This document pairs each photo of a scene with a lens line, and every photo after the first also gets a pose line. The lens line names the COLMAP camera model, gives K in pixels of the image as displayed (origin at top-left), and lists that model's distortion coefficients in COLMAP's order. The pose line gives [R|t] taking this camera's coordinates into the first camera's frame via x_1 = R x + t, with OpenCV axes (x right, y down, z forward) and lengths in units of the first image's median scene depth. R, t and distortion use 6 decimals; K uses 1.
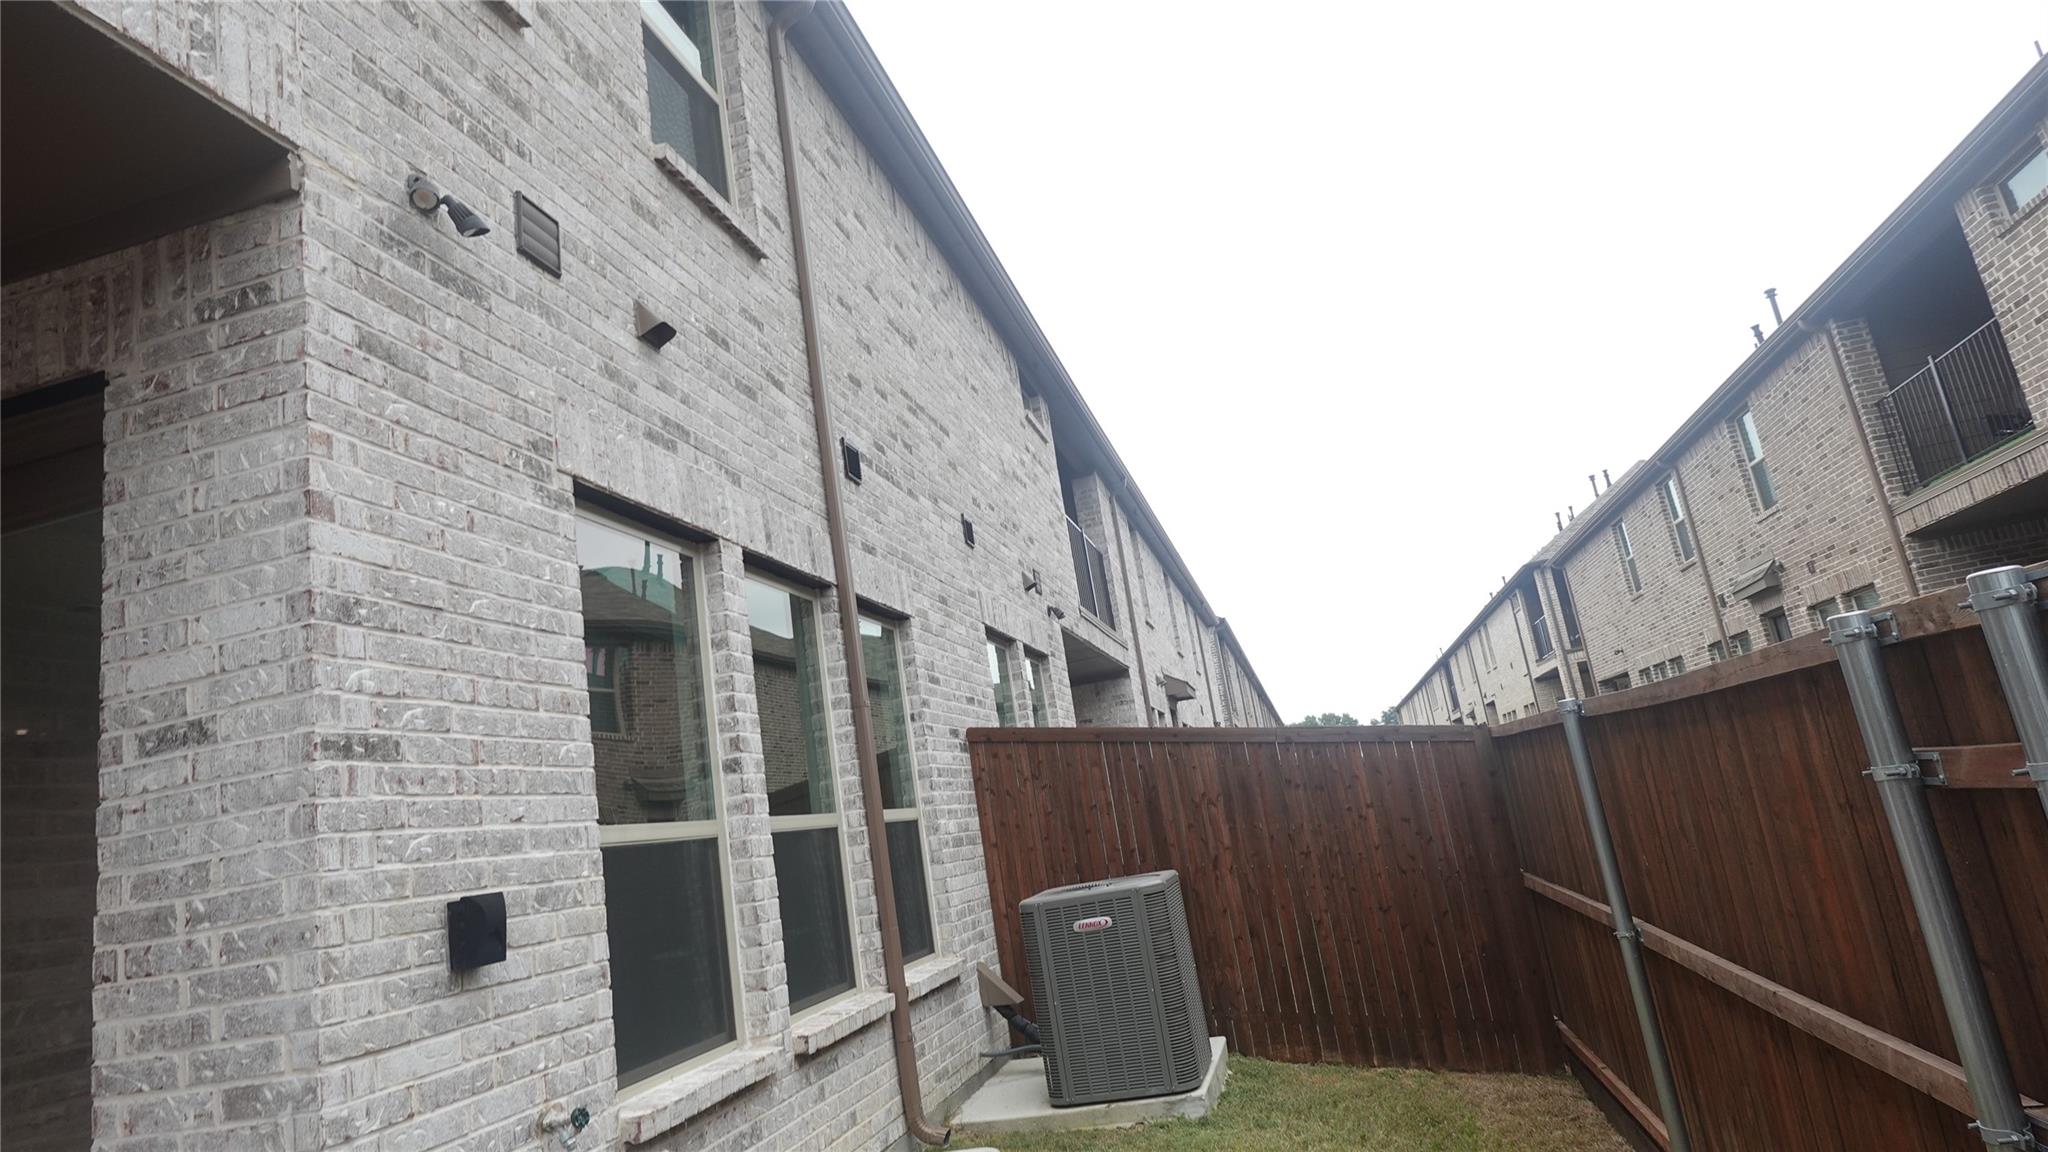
lens RADIAL K [[1152.5, 0, 1024.0], [0, 1152.5, 576.0], [0, 0, 1]] dist [-0.000167, 0.000917]
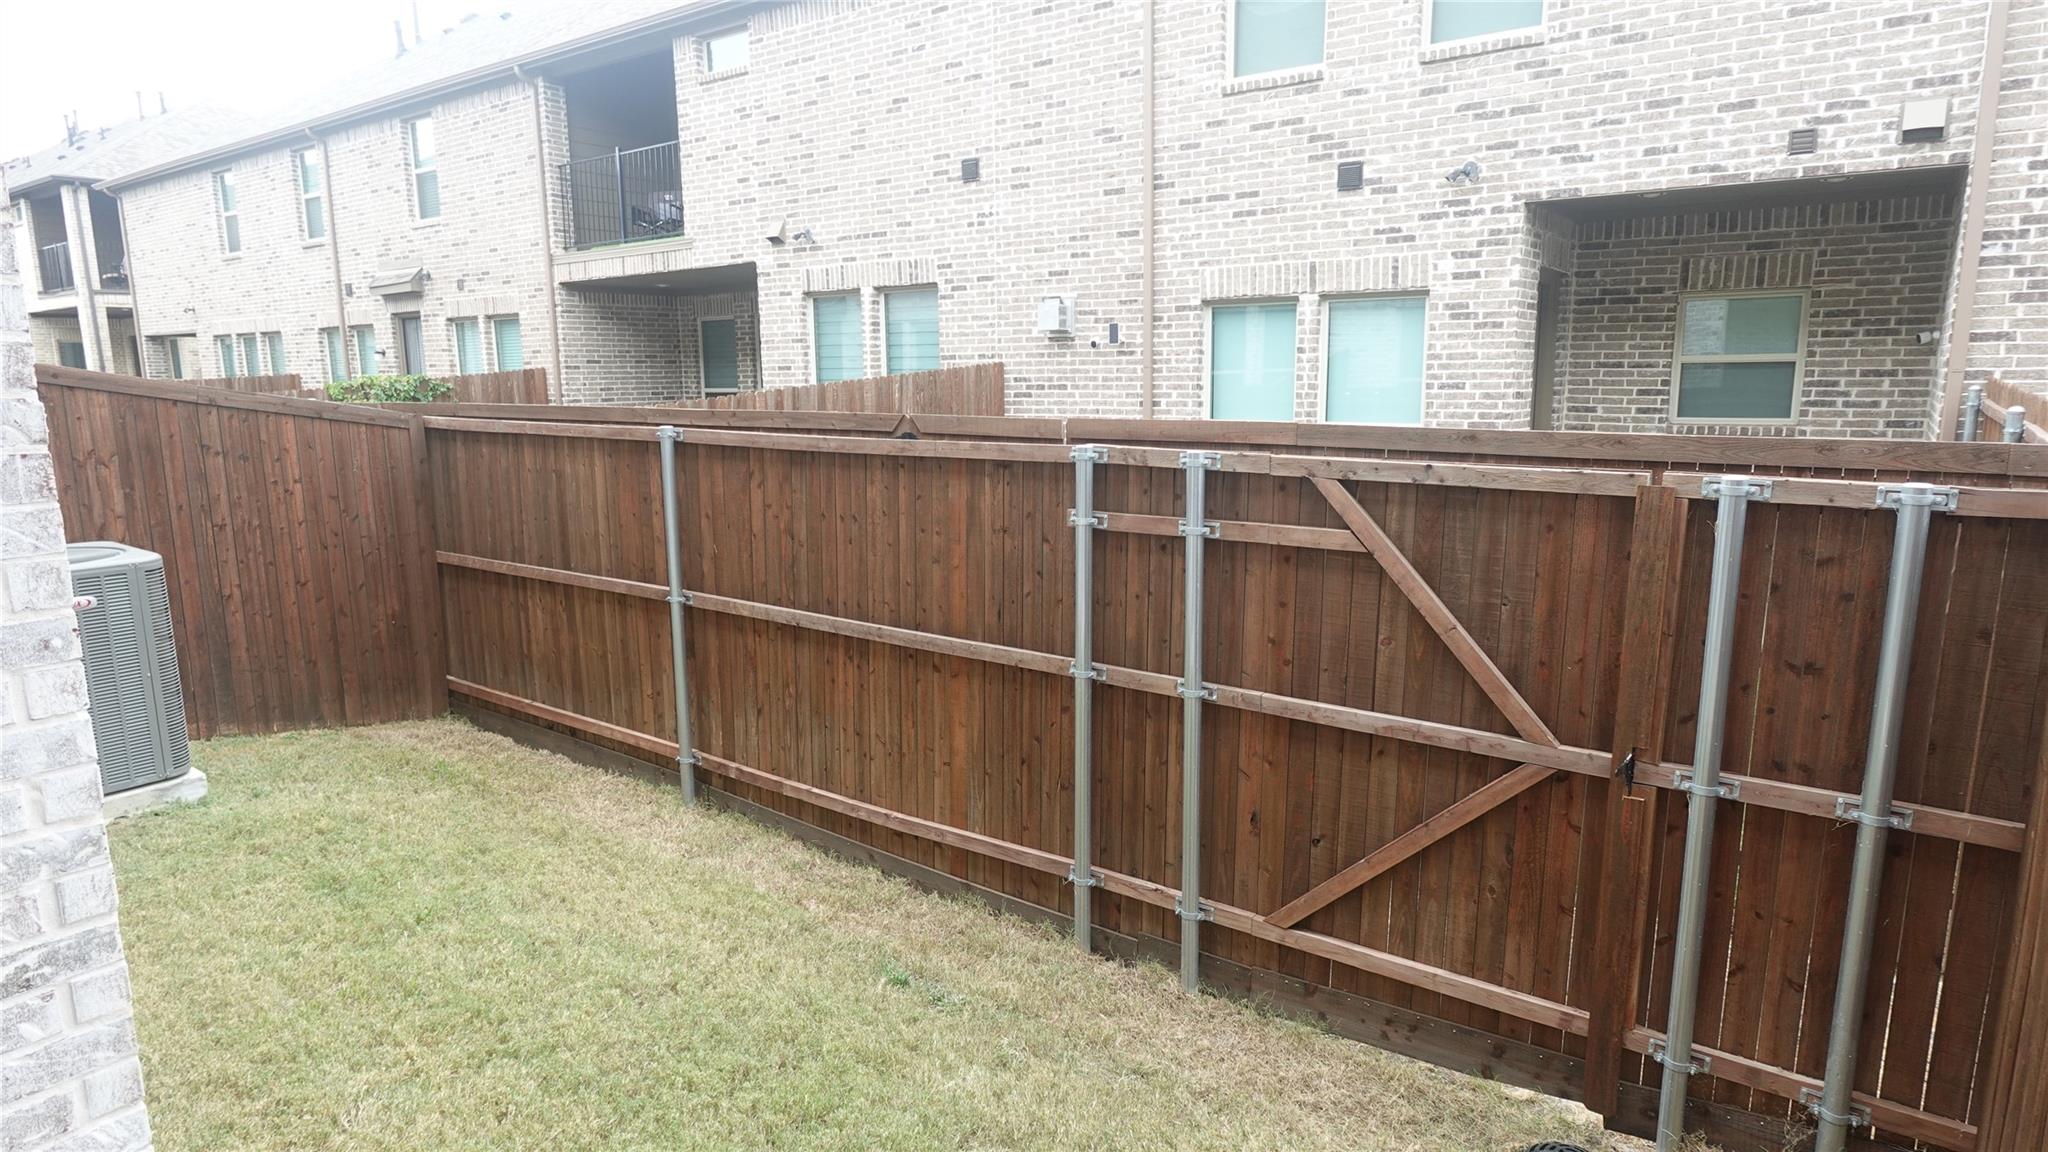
lens RADIAL K [[1132.3, 0, 1024.0], [0, 1132.3, 576.0], [0, 0, 1]] dist [0.004193, 0.001192]
pose [[0.381310, -0.005820, 0.924429, -0.198579], [-0.250689, 0.961859, 0.109460, 0.010430], [-0.889808, -0.273482, 0.365308, 0.047748]]
